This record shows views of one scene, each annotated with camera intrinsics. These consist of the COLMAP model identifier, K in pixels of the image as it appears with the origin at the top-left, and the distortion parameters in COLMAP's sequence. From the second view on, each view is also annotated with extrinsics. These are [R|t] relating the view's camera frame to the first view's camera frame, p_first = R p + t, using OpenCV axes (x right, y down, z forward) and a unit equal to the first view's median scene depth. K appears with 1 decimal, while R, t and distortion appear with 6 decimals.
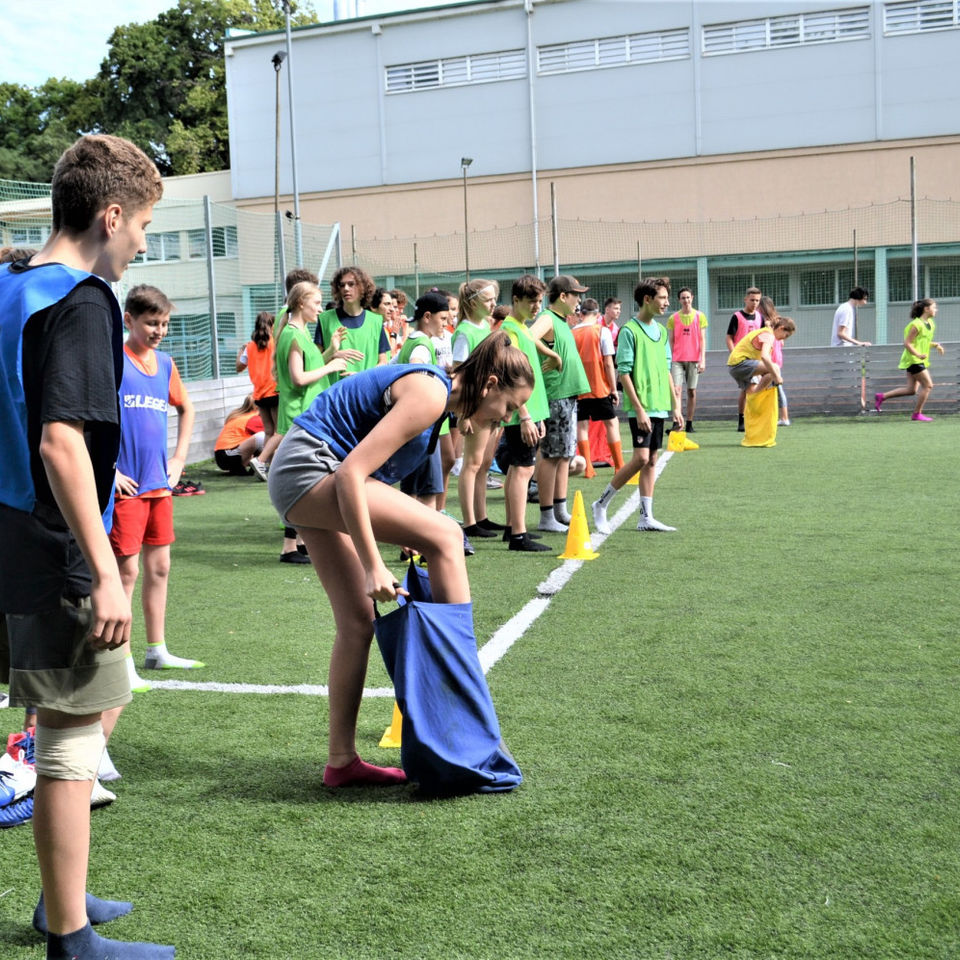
lens RADIAL K [[1418.2, 0, 481.6], [0, 1418.2, 483.0], [0, 0, 1]] dist [-0.072459, 0.000000]
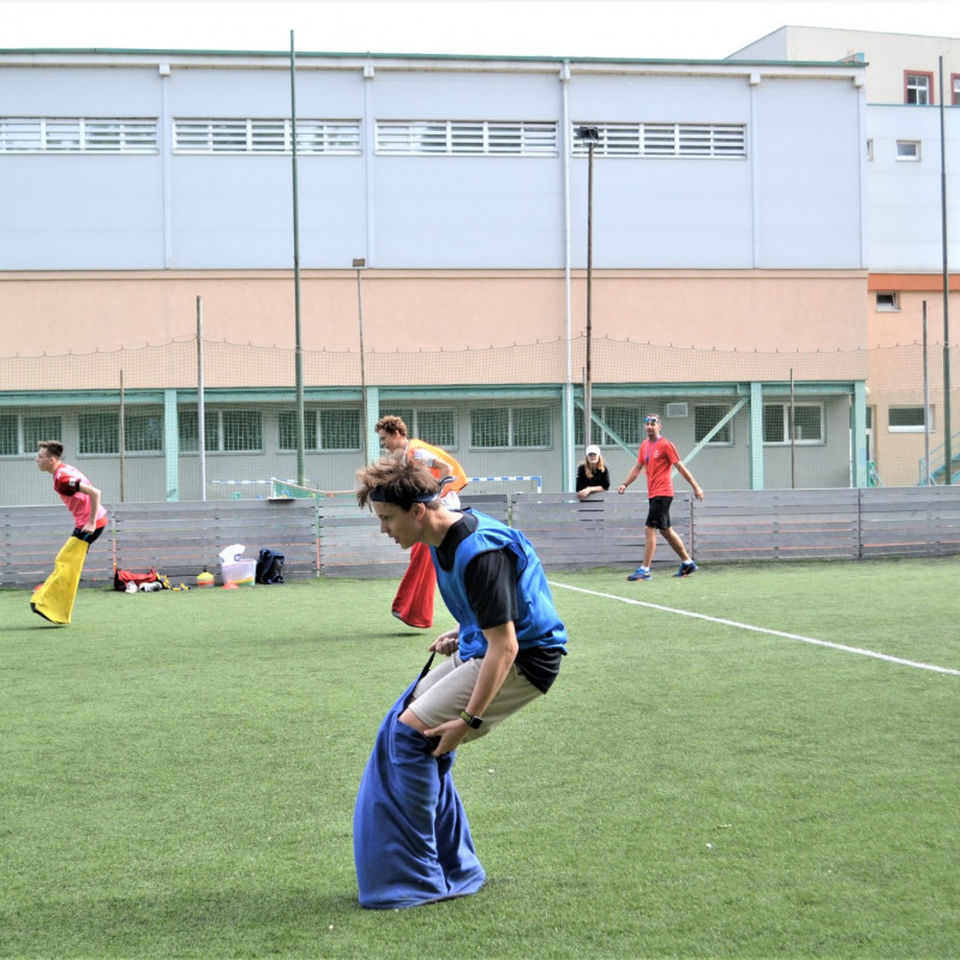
lens RADIAL K [[1656.4, 0, 400.3], [0, 1656.4, 461.5], [0, 0, 1]] dist [-0.034368, 0.000000]
pose [[0.850651, 0.028155, 0.524977, -0.250686], [0.037251, 0.992827, -0.113605, -0.000964], [-0.524410, 0.116194, 0.843501, 0.112337]]
